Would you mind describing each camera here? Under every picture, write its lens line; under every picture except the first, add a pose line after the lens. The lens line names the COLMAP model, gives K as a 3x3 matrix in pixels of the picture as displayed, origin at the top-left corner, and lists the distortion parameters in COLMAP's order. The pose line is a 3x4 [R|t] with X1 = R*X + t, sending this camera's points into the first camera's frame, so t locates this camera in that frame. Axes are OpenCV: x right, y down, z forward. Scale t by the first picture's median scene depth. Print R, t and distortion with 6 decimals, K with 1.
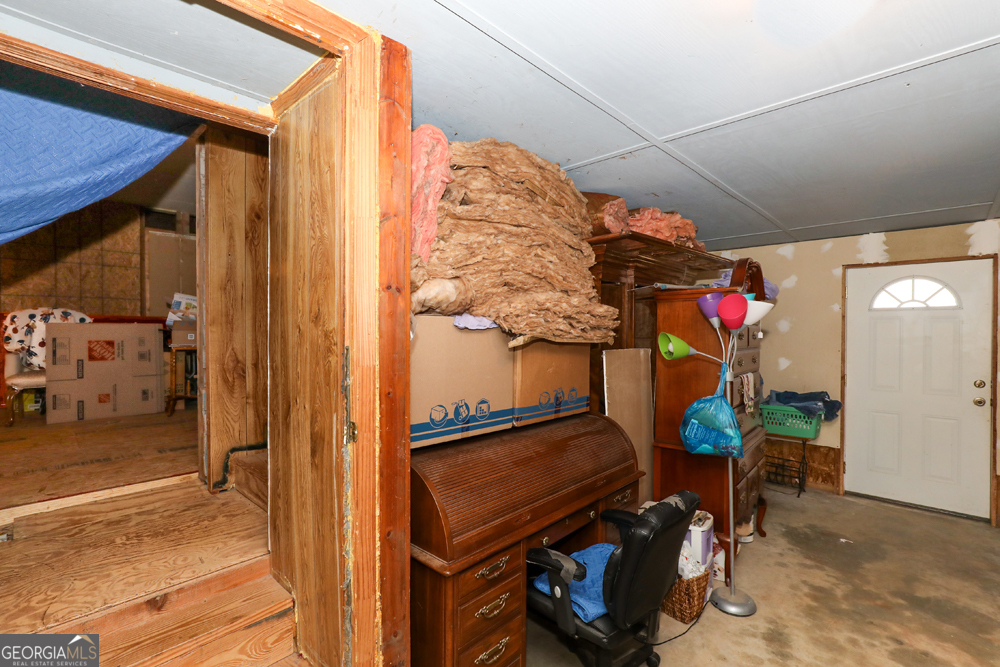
lens RADIAL K [[462.3, 0, 500.0], [0, 462.3, 333.5], [0, 0, 1]] dist [0.001916, 0.000337]
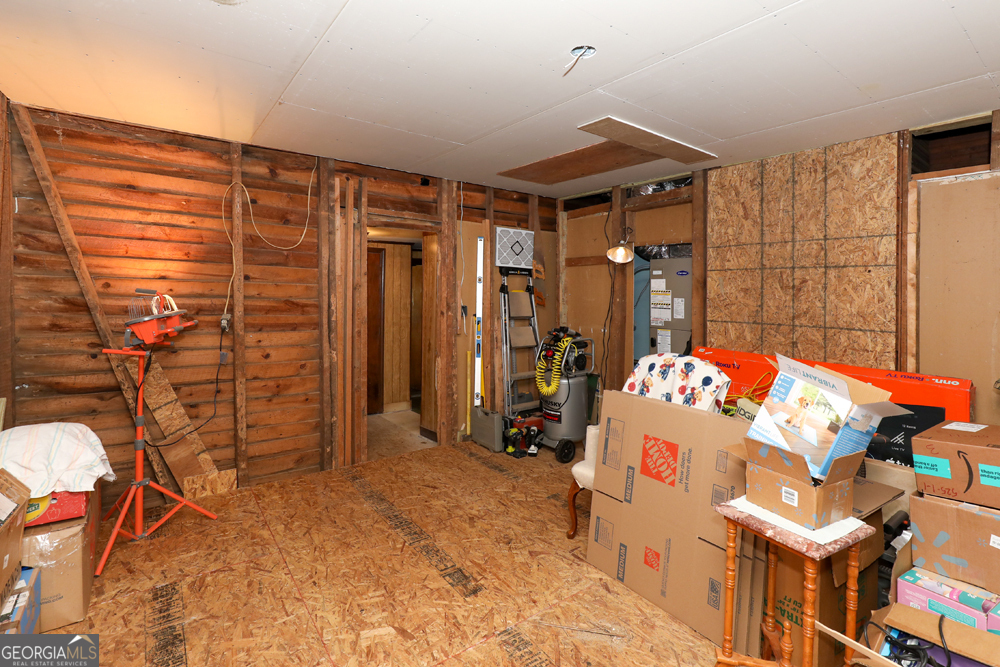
lens RADIAL K [[470.6, 0, 497.2], [0, 470.6, 294.3], [0, 0, 1]] dist [0.000478, -0.000021]
pose [[-0.150596, 0.003861, -0.988588, -0.251802], [-0.021861, 0.999735, 0.007235, -0.108222], [0.988354, 0.022701, -0.150472, 0.685369]]
